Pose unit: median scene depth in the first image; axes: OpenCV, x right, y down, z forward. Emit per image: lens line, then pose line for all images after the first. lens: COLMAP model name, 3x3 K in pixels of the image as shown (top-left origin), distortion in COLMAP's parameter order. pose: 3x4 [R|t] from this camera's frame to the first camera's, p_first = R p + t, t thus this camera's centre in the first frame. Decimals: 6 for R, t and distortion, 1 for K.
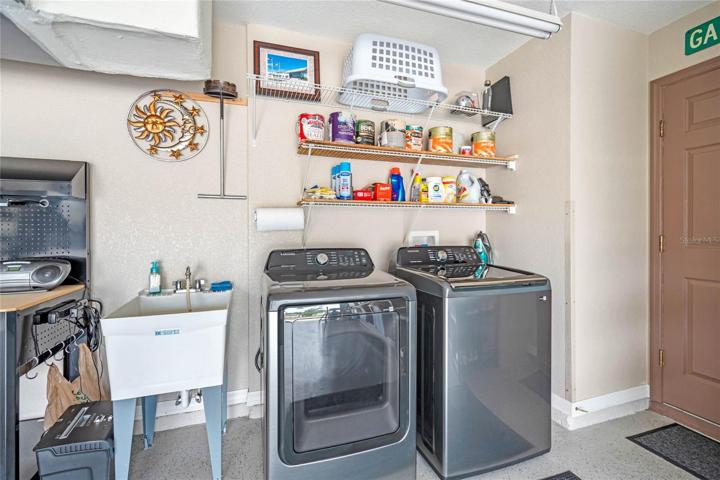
lens RADIAL K [[329.6, 0, 360.1], [0, 329.6, 233.0], [0, 0, 1]] dist [-0.012437, 0.000545]
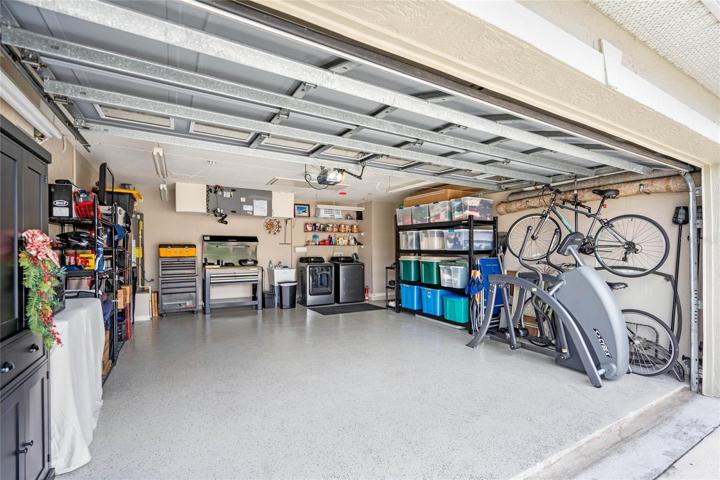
lens RADIAL K [[329.6, 0, 360.5], [0, 329.6, 245.6], [0, 0, 1]] dist [-0.012437, 0.000545]
pose [[0.980244, 0.000033, 0.197792, -0.300010], [0.006514, 0.999452, -0.032446, 0.038540], [-0.197685, 0.033093, 0.979707, -2.791911]]
